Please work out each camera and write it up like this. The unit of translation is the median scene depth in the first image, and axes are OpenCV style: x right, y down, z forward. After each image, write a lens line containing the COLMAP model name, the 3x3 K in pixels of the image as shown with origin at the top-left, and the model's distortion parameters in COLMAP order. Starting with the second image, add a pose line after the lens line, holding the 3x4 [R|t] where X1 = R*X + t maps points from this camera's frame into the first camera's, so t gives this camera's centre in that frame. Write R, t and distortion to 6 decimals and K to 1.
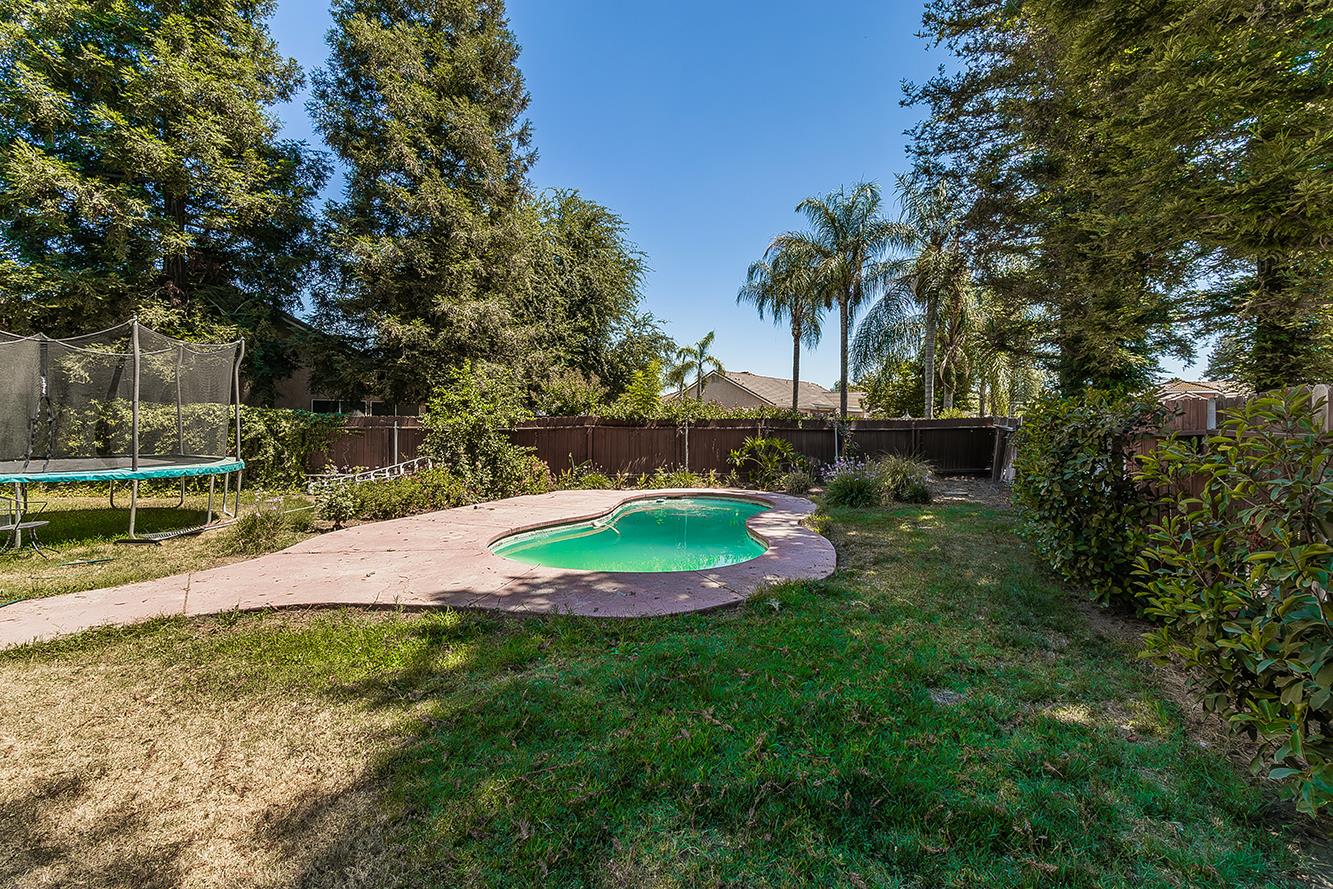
lens RADIAL K [[562.3, 0, 652.9], [0, 562.3, 427.4], [0, 0, 1]] dist [-0.000721, 0.000426]
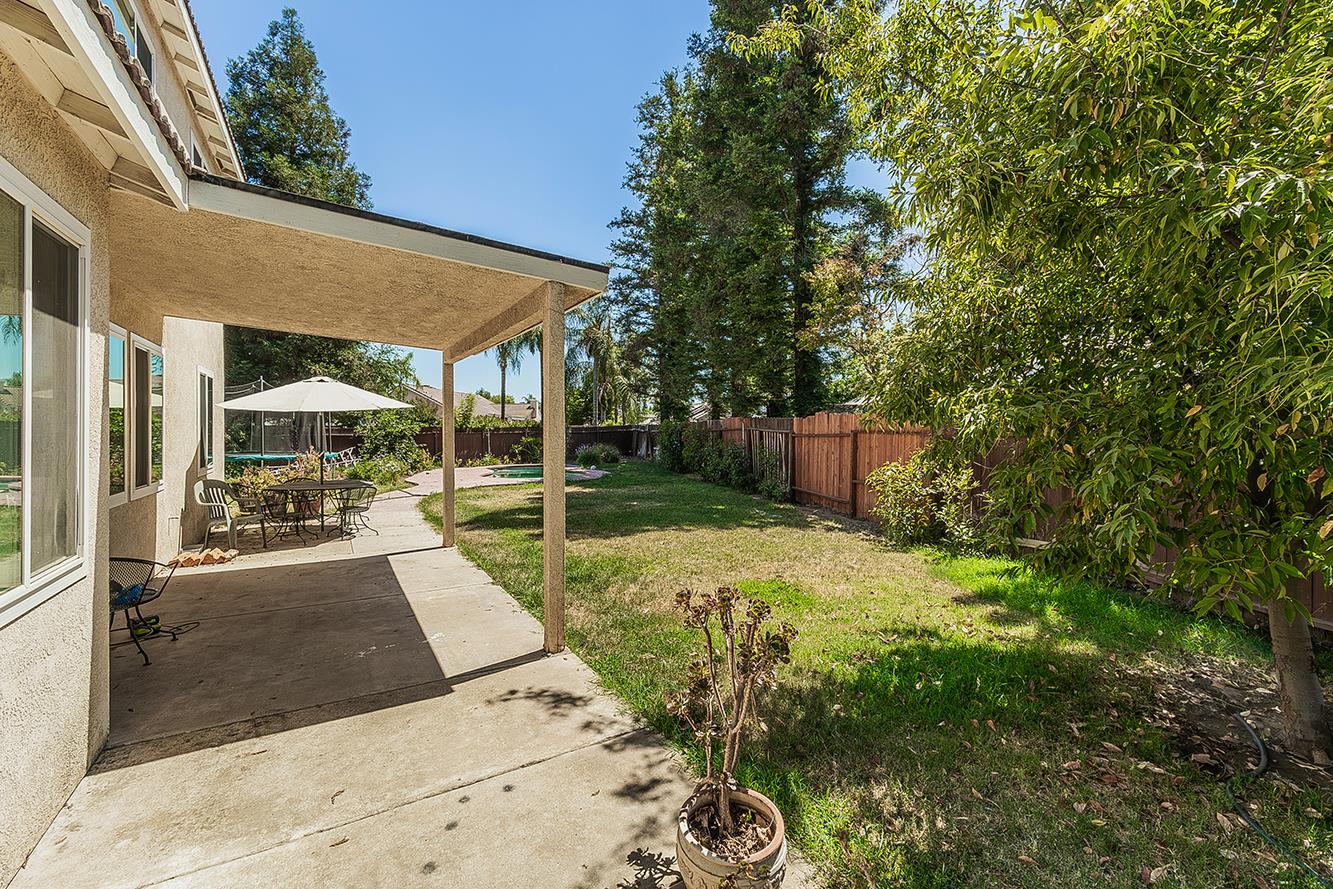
lens RADIAL K [[562.3, 0, 661.7], [0, 562.3, 433.8], [0, 0, 1]] dist [-0.000721, 0.000426]
pose [[0.793988, -0.014230, 0.607766, -0.353842], [0.014767, 0.999882, 0.004119, 0.003667], [-0.607754, 0.005704, 0.794105, -0.434190]]
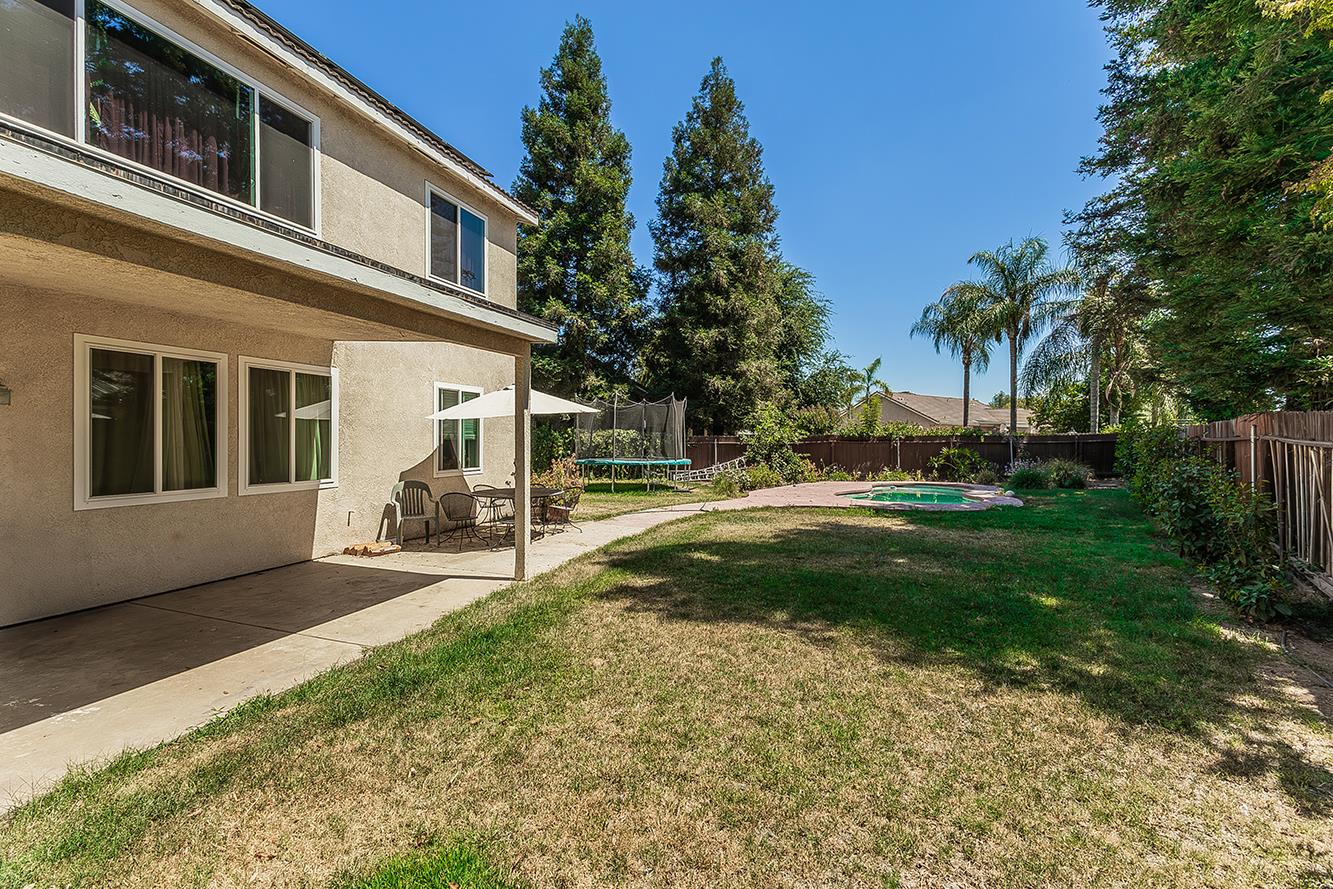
lens RADIAL K [[562.3, 0, 658.5], [0, 562.3, 443.2], [0, 0, 1]] dist [-0.000721, 0.000426]
pose [[0.975032, -0.006602, -0.221964, -0.138495], [0.005615, 0.999971, -0.005078, 0.005329], [0.221992, 0.003705, 0.975042, -0.348361]]
